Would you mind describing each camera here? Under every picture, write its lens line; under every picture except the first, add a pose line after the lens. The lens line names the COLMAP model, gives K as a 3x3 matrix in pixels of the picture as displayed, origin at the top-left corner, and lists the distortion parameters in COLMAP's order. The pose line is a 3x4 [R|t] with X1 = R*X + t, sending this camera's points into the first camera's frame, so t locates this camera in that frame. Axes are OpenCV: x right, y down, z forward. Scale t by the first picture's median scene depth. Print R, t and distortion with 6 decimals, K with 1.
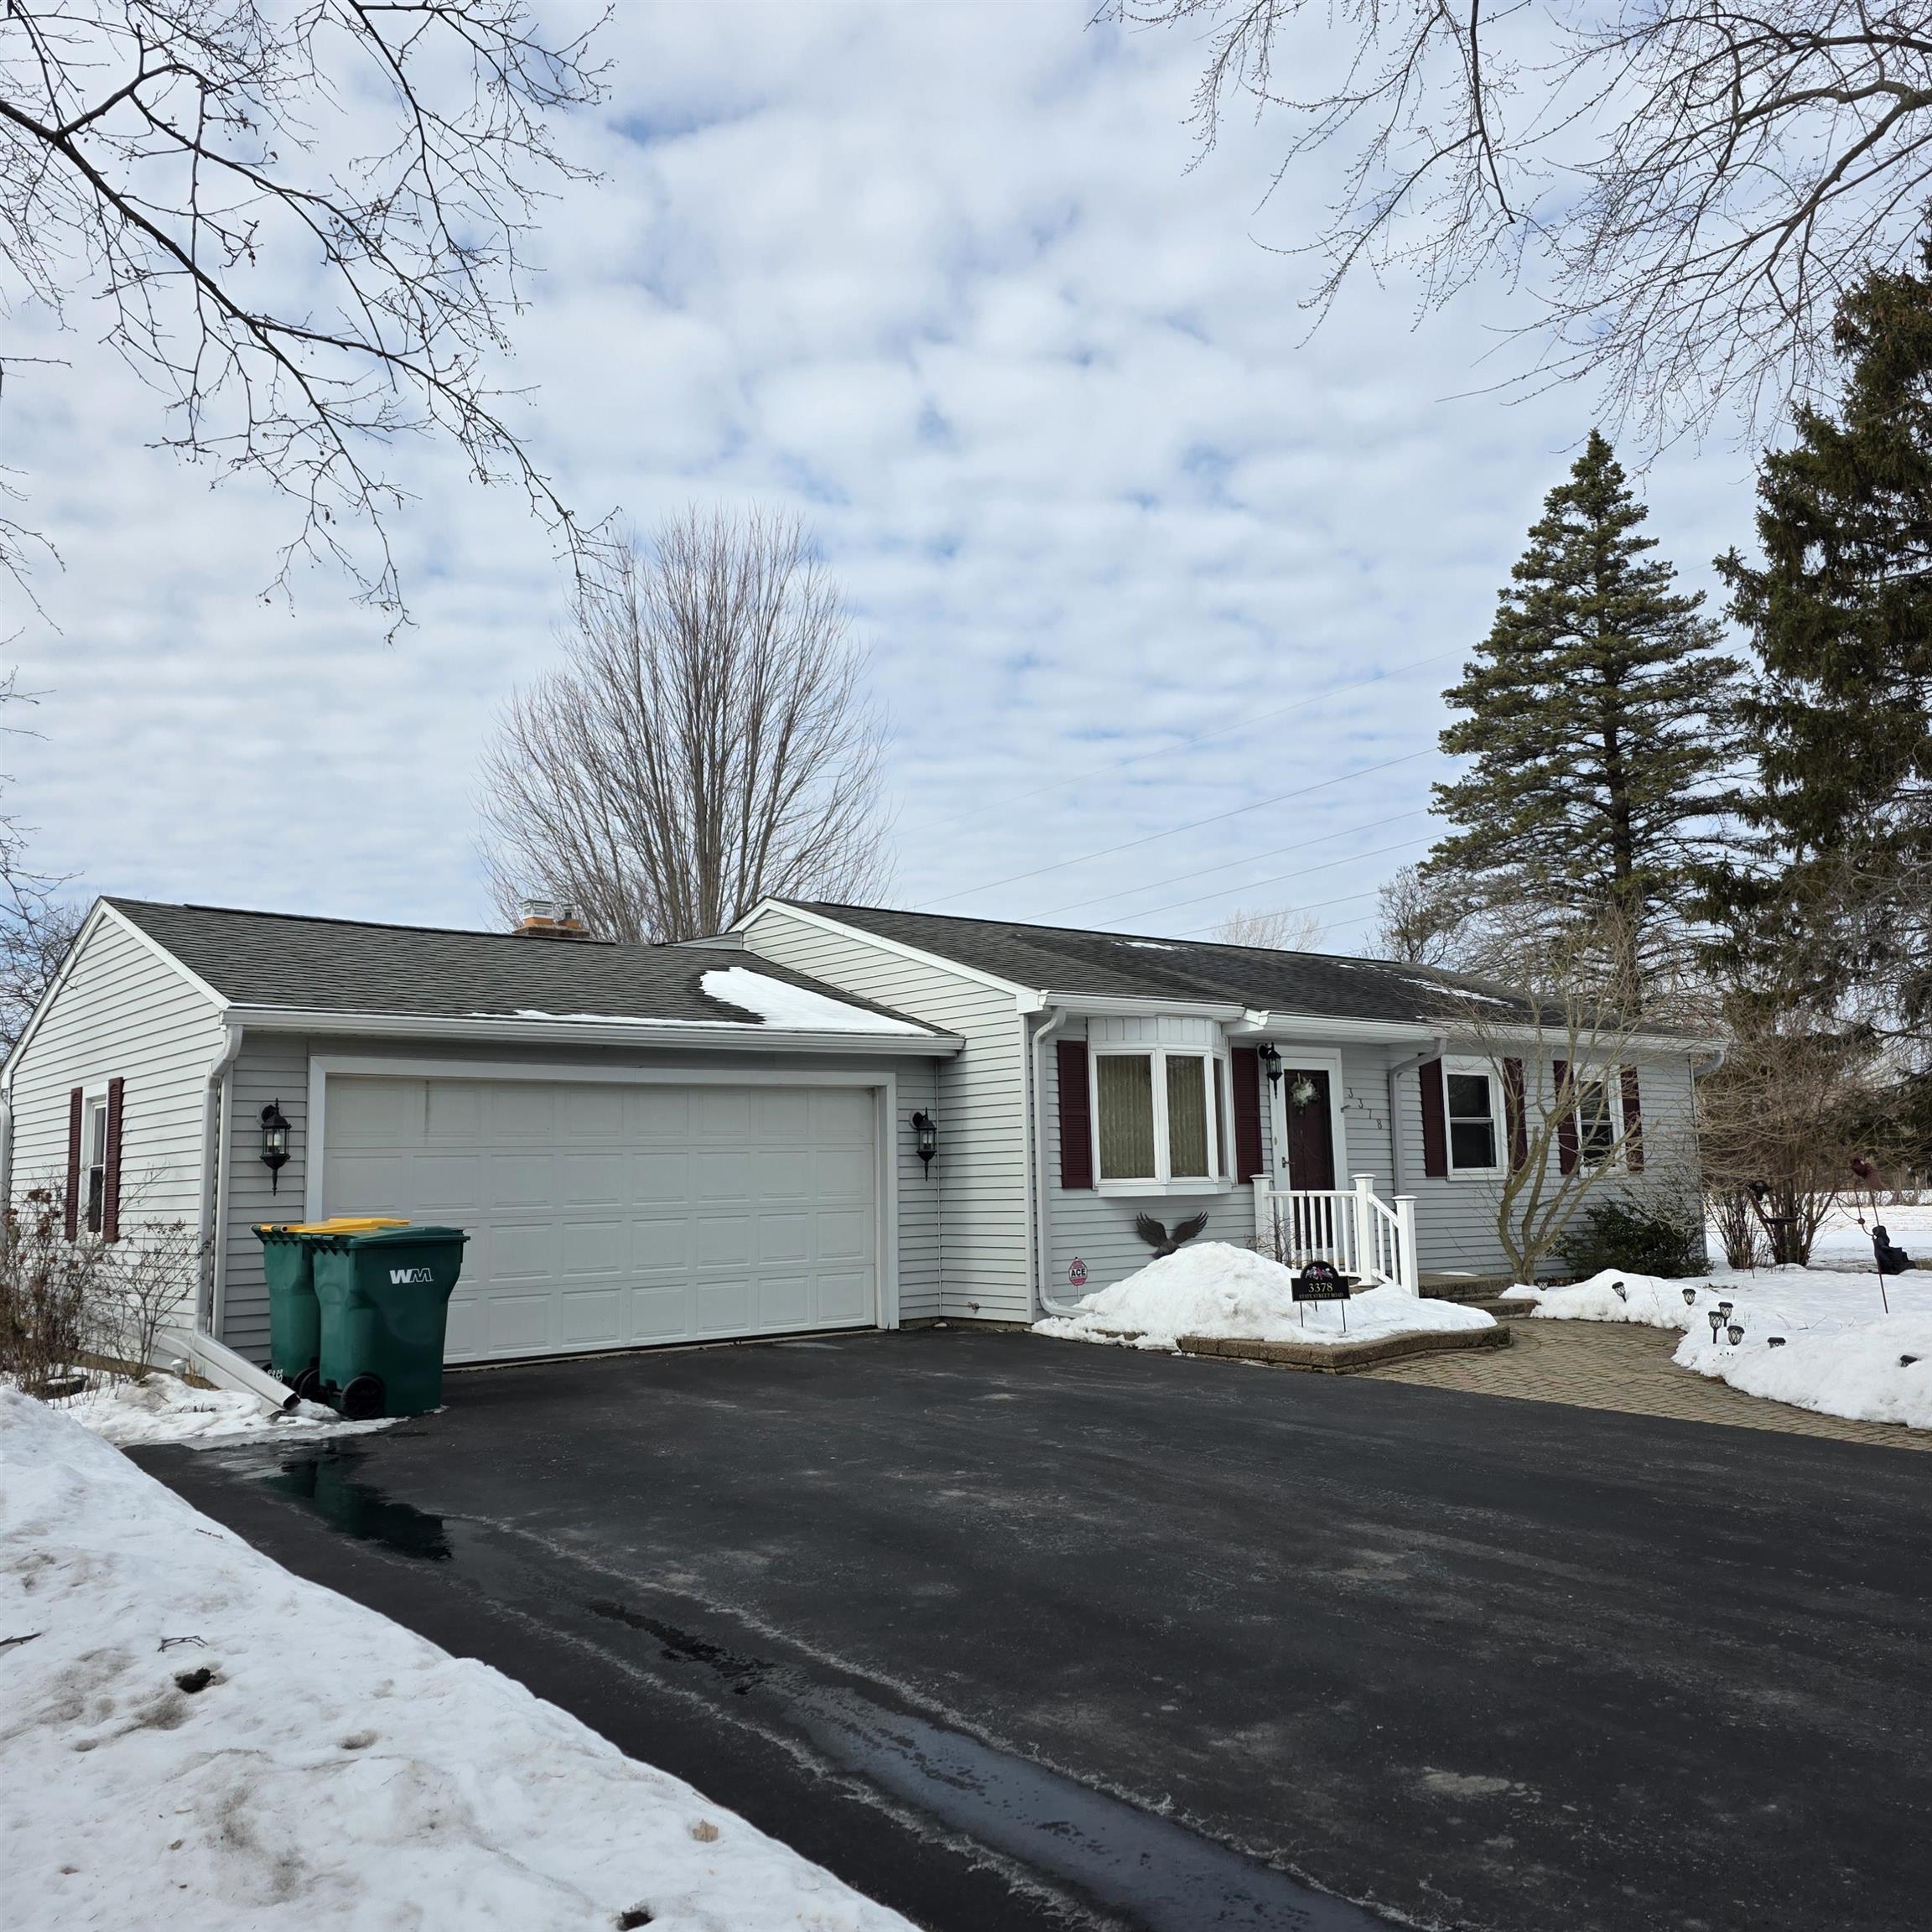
lens RADIAL K [[1719.0, 0, 981.2], [0, 1719.0, 958.4], [0, 0, 1]] dist [0.072198, -0.069815]
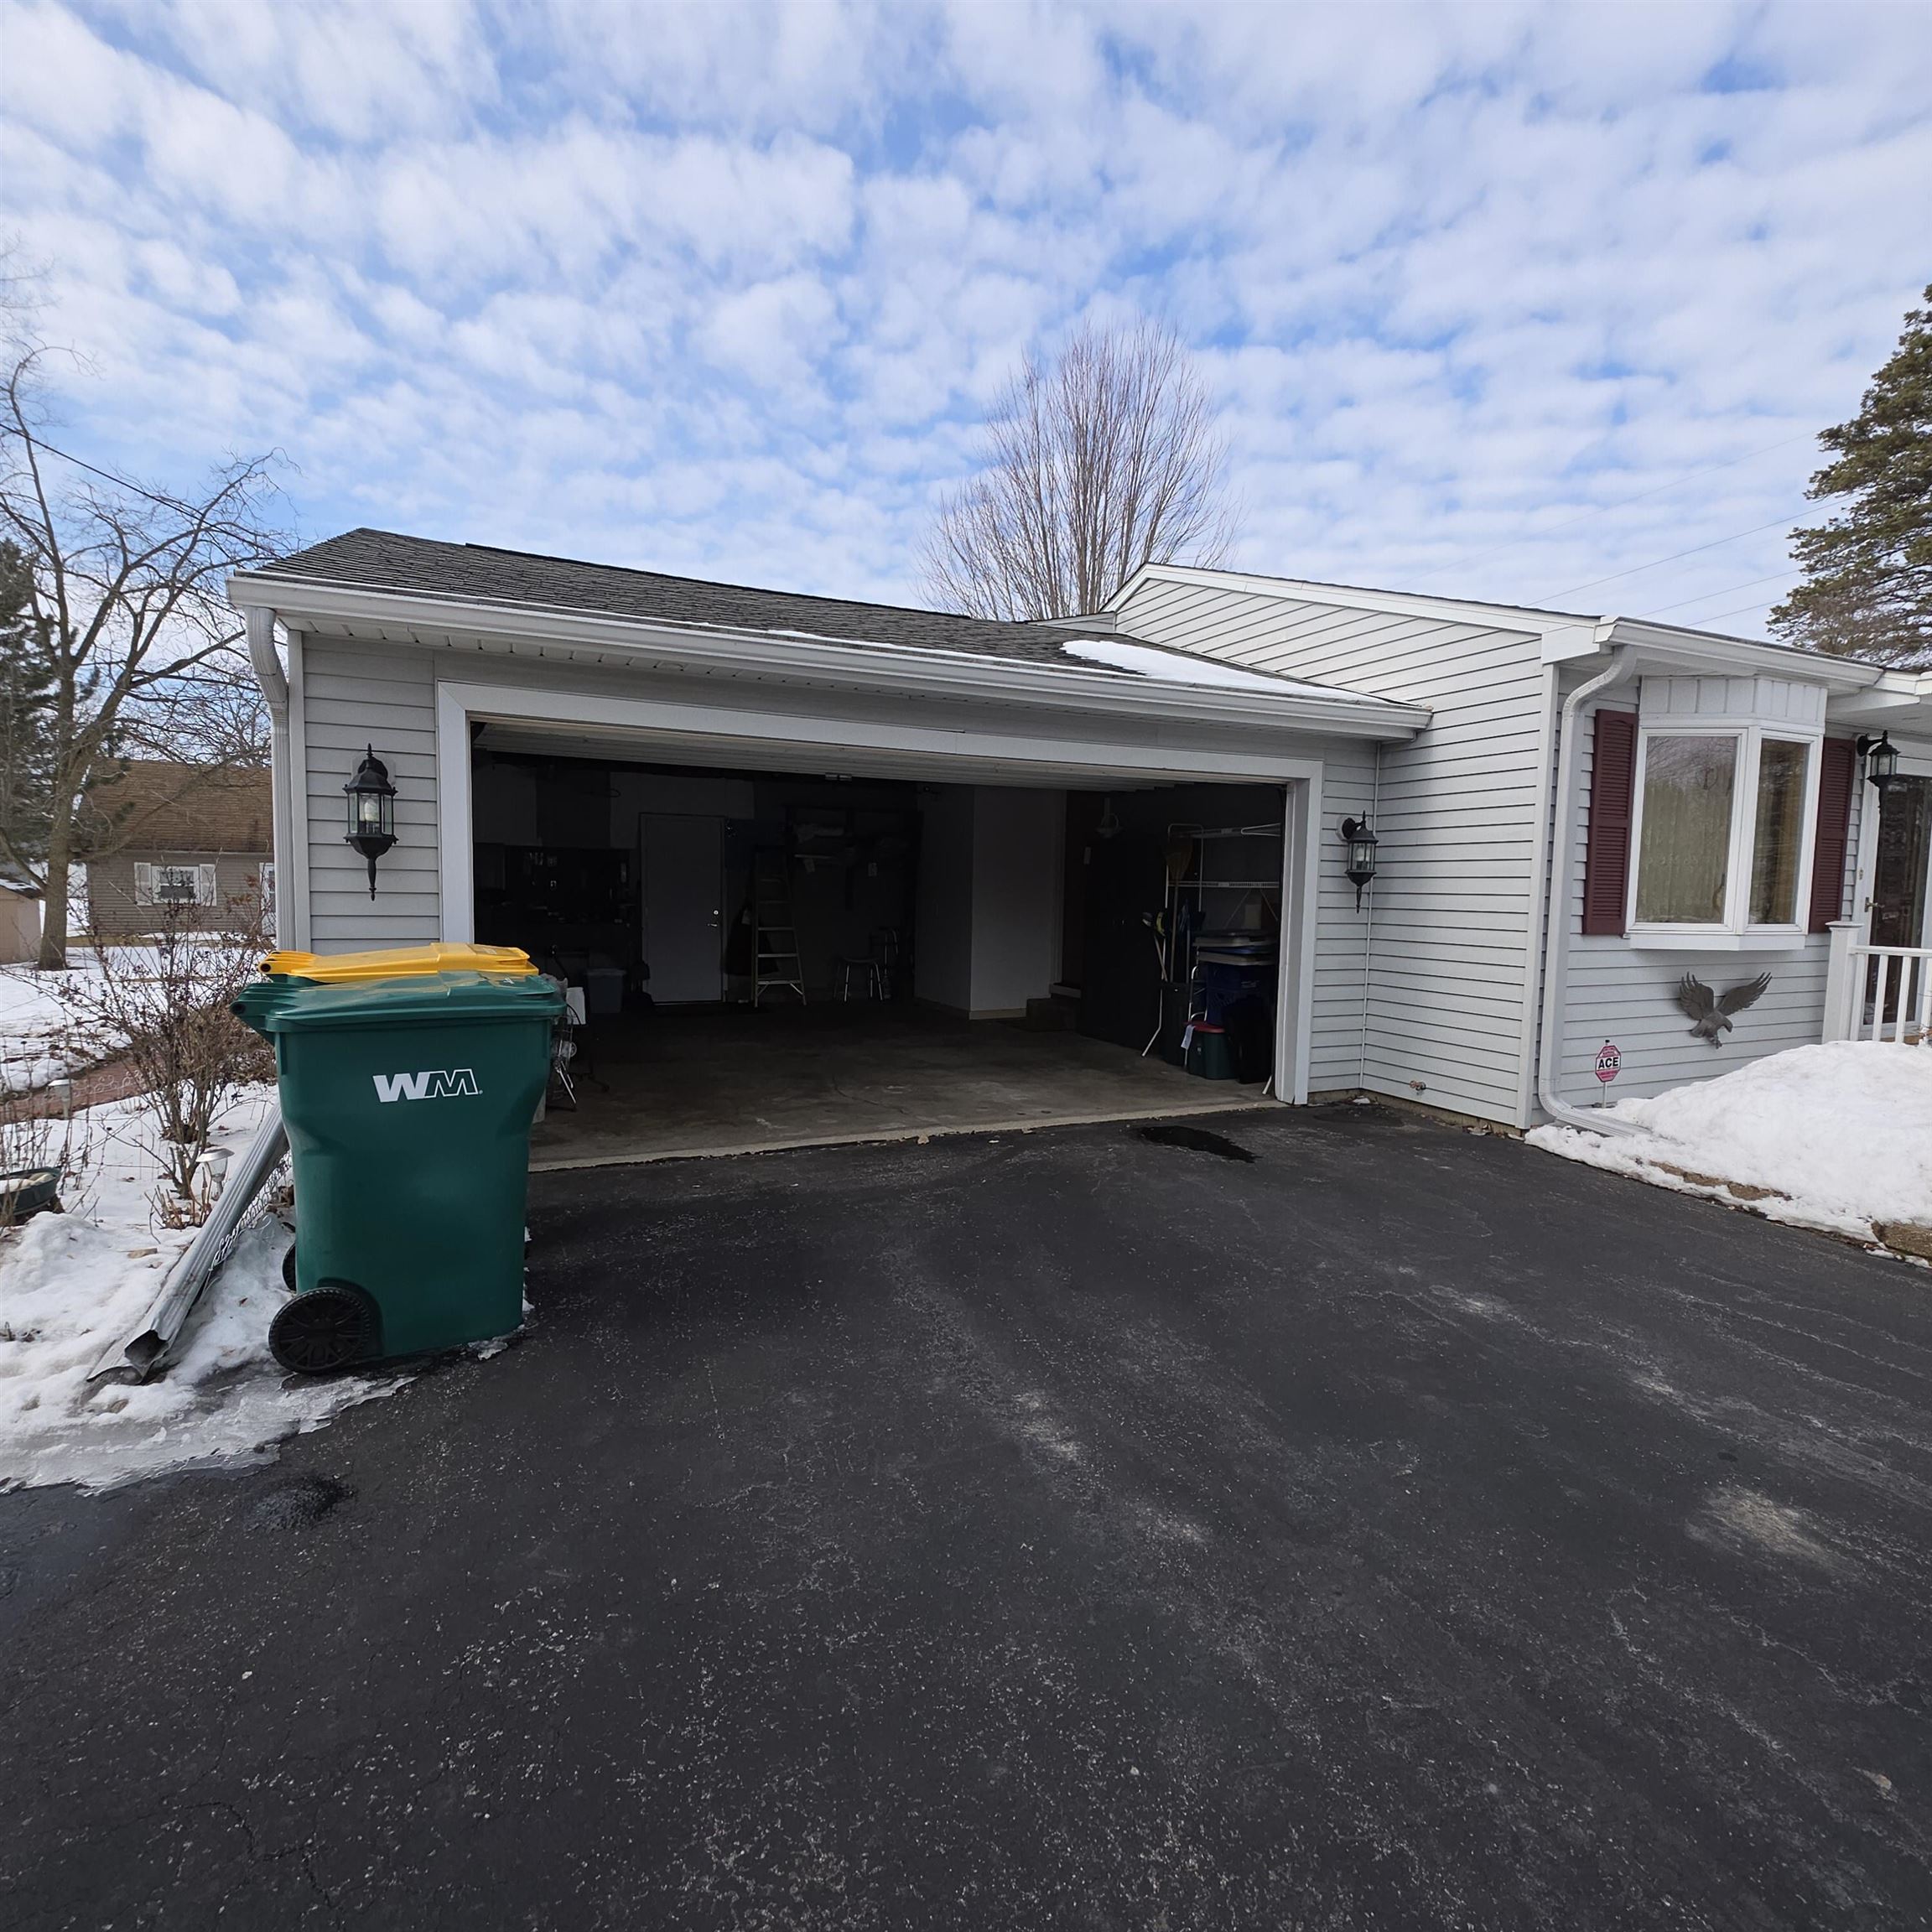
lens RADIAL K [[1039.4, 0, 980.9], [0, 1039.4, 962.9], [0, 0, 1]] dist [0.027631, -0.000325]
pose [[0.966455, 0.061383, -0.249394, -0.074002], [-0.009279, 0.978732, 0.204933, 0.060704], [0.256669, -0.195744, 0.946470, 0.532039]]
